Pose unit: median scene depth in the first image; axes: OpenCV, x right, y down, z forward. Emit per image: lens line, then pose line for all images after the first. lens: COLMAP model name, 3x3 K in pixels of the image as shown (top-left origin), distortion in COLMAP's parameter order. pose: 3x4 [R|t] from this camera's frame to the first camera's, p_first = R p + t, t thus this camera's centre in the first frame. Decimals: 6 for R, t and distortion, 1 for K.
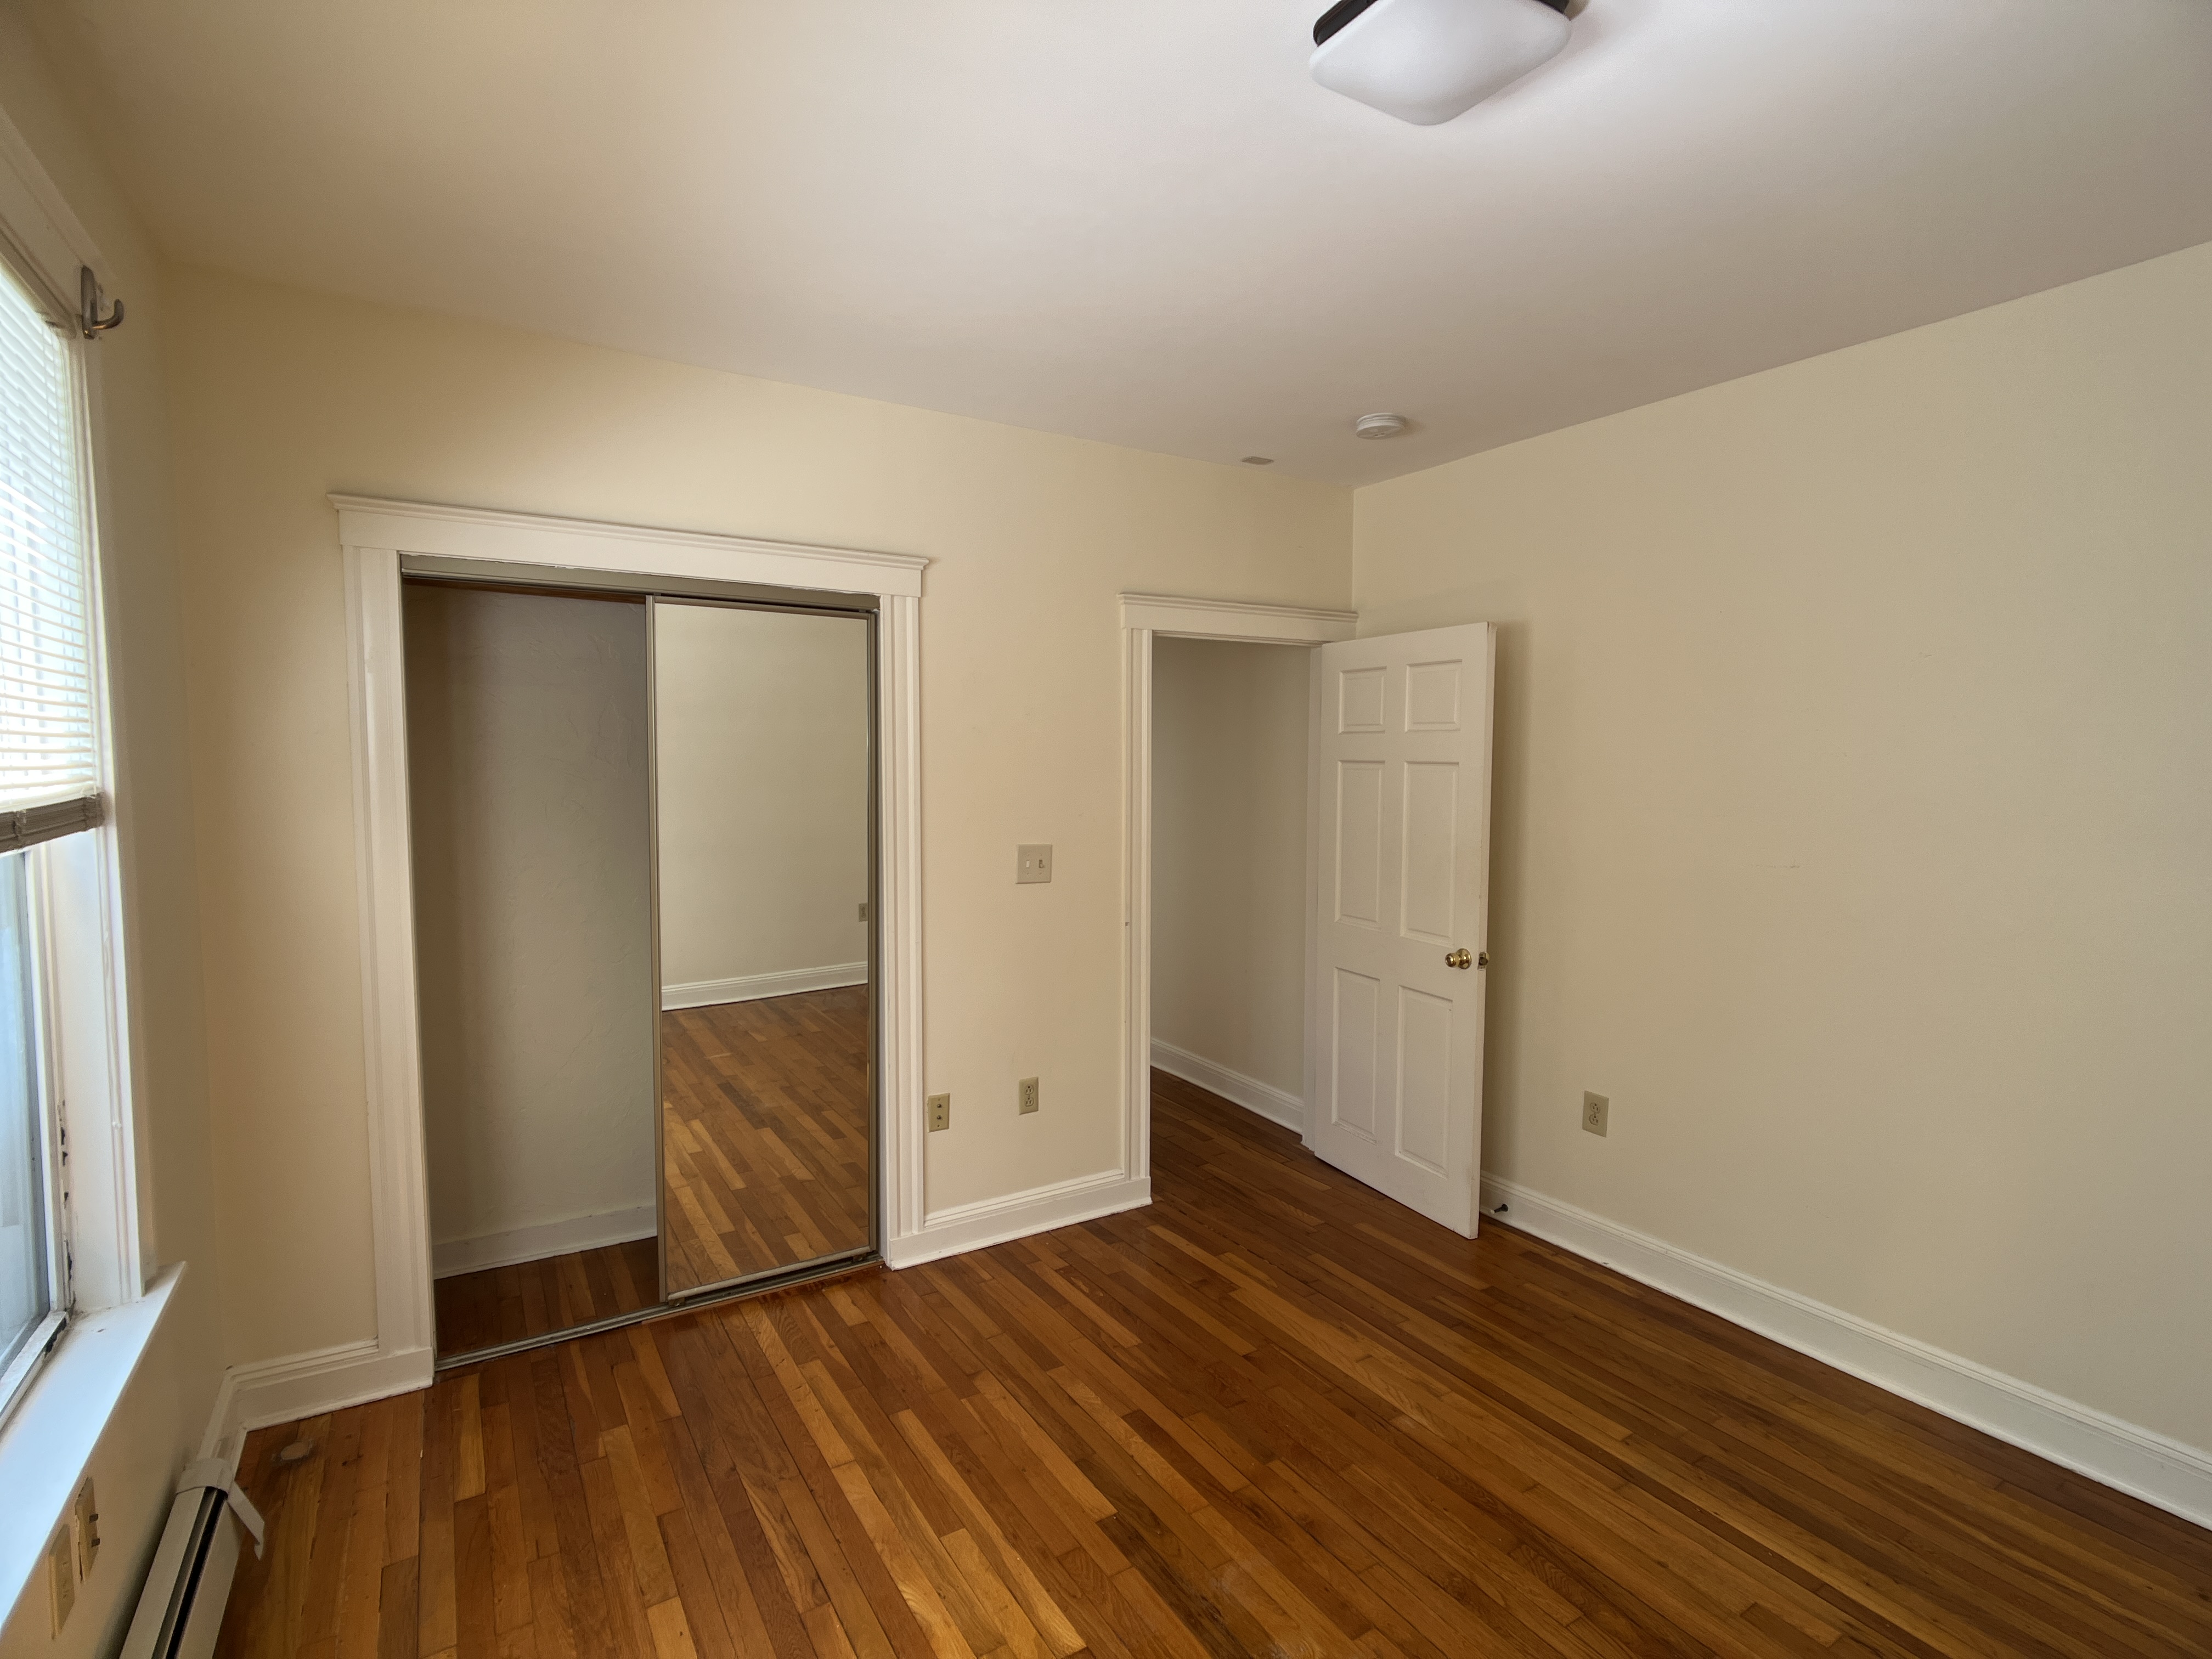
lens RADIAL K [[1077.2, 0, 1106.0], [0, 1077.2, 829.5], [0, 0, 1]] dist [-0.000011, -0.000178]
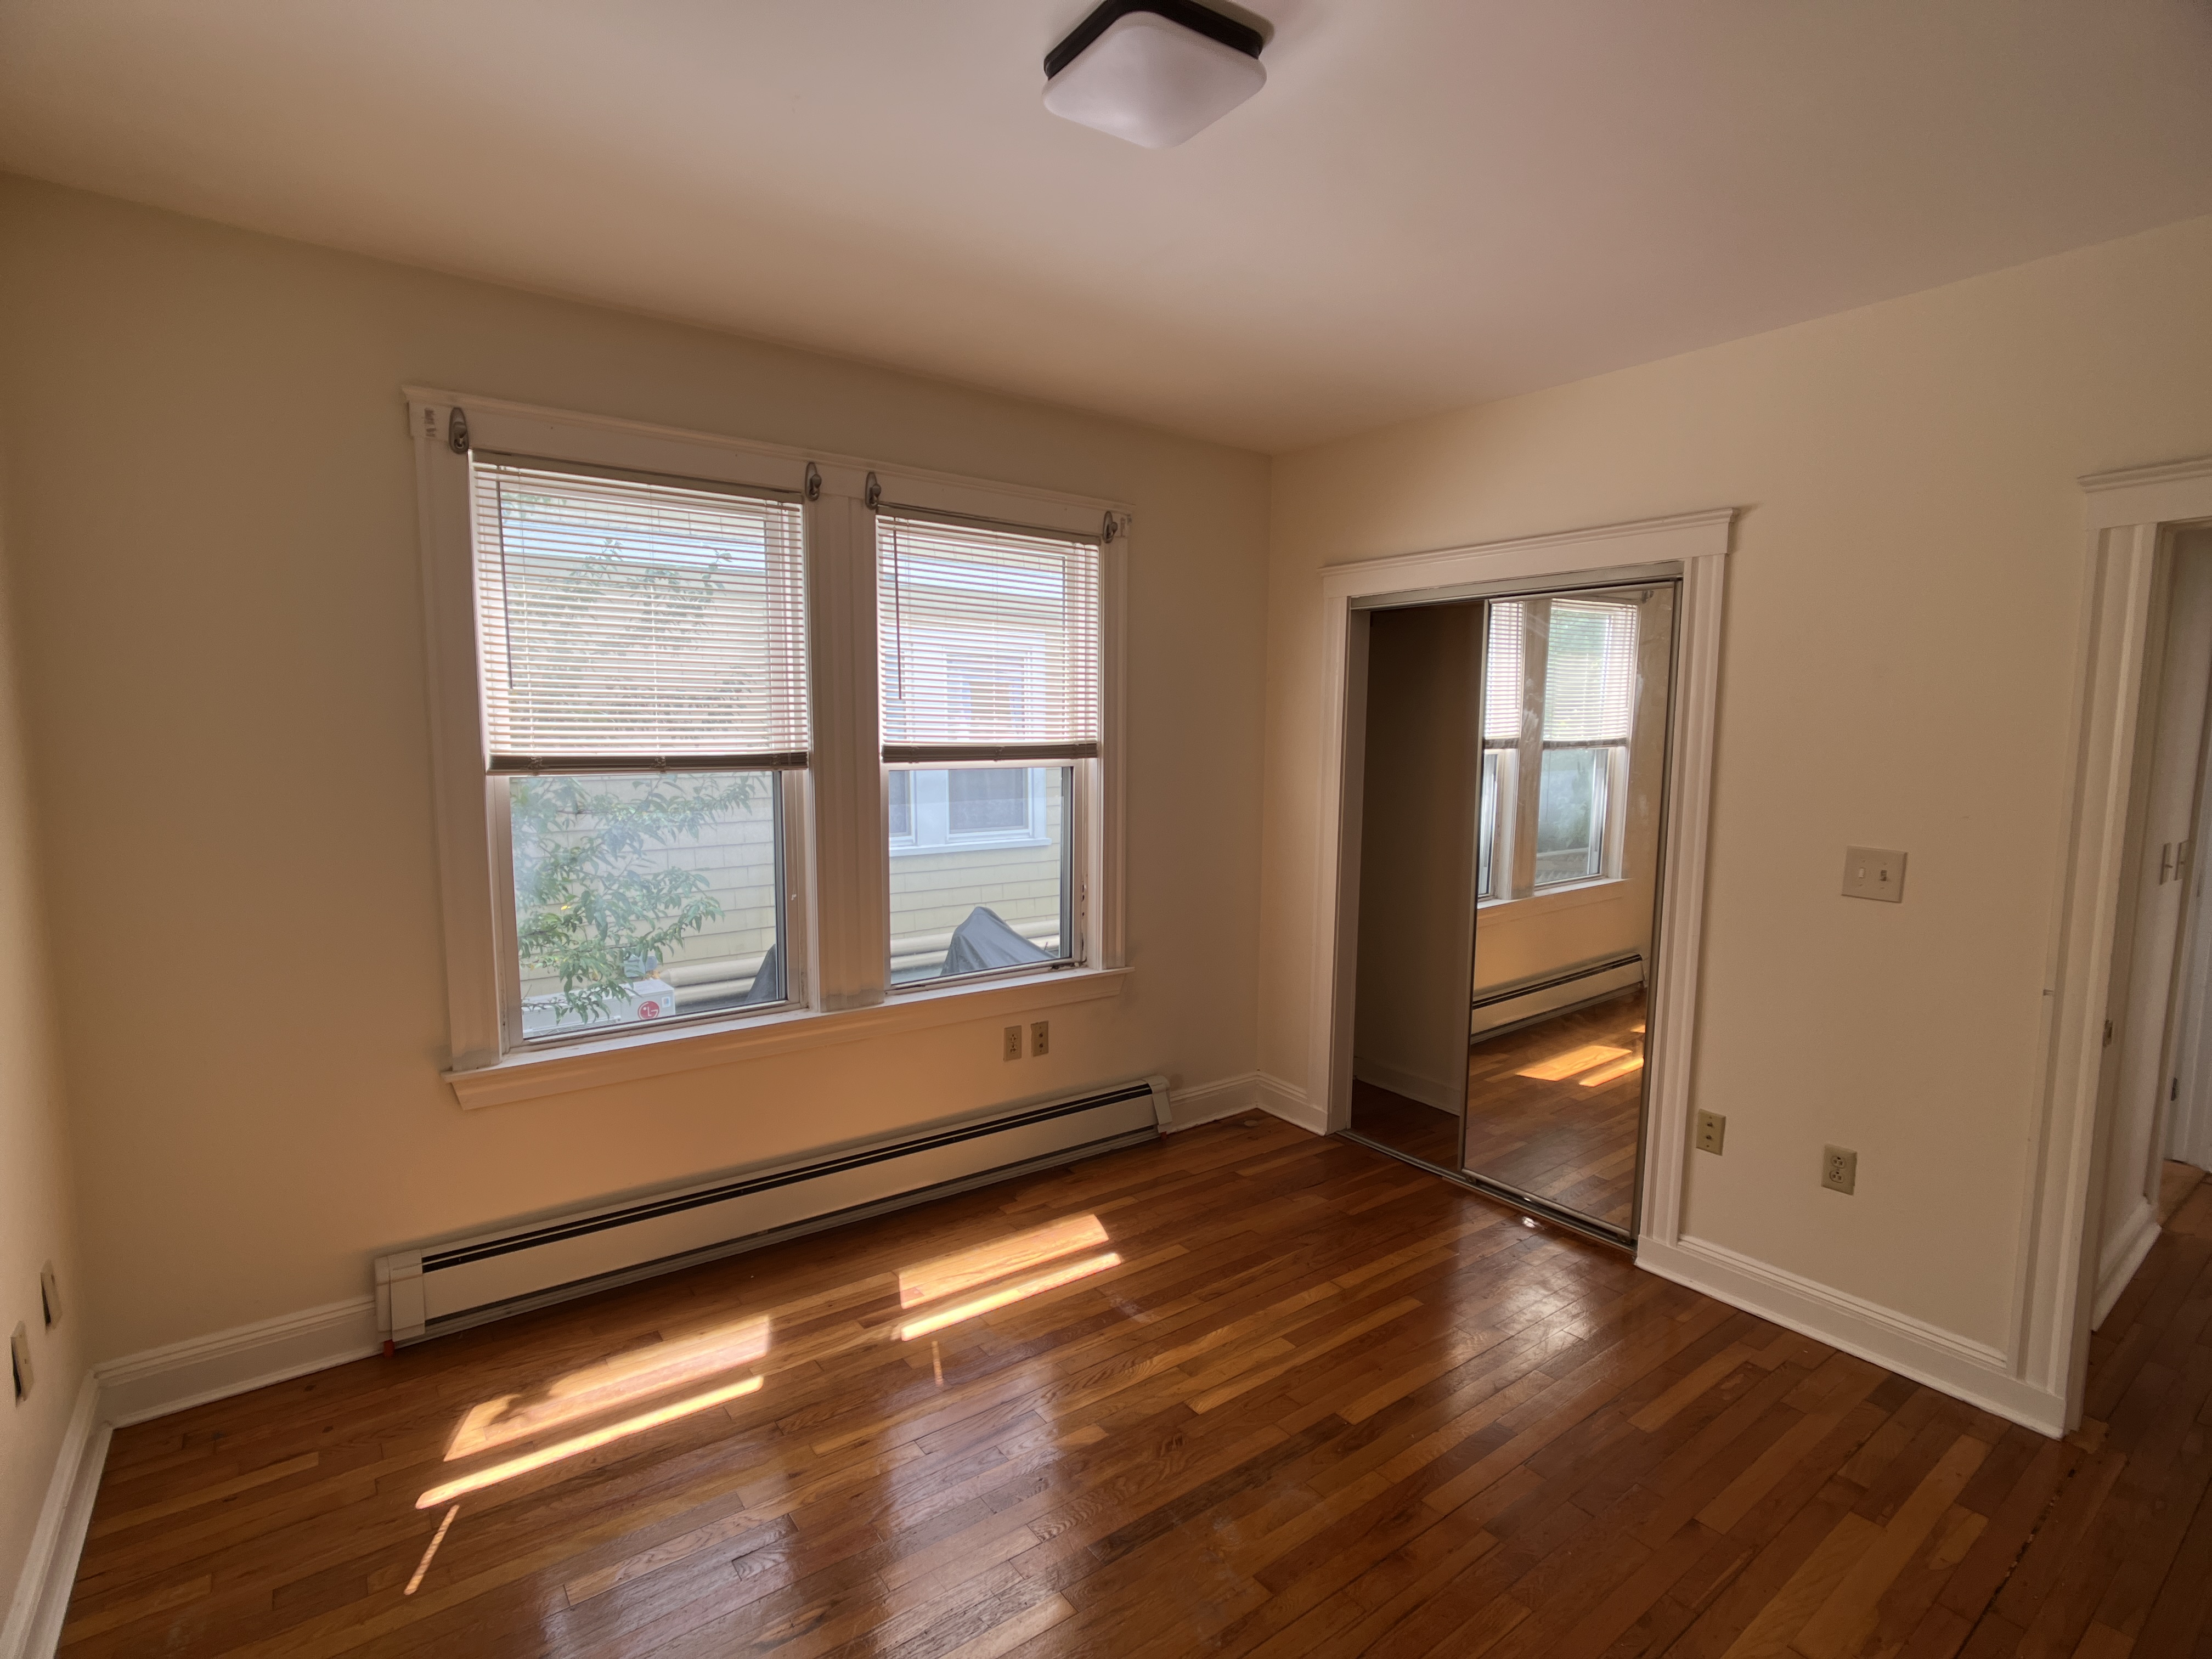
lens RADIAL K [[1078.9, 0, 1094.2], [0, 1078.9, 834.0], [0, 0, 1]] dist [-0.017292, 0.012738]
pose [[0.077289, 0.095370, -0.992437, 0.703133], [-0.076683, 0.993034, 0.089455, -0.024234], [0.994055, 0.069190, 0.084064, 0.424328]]
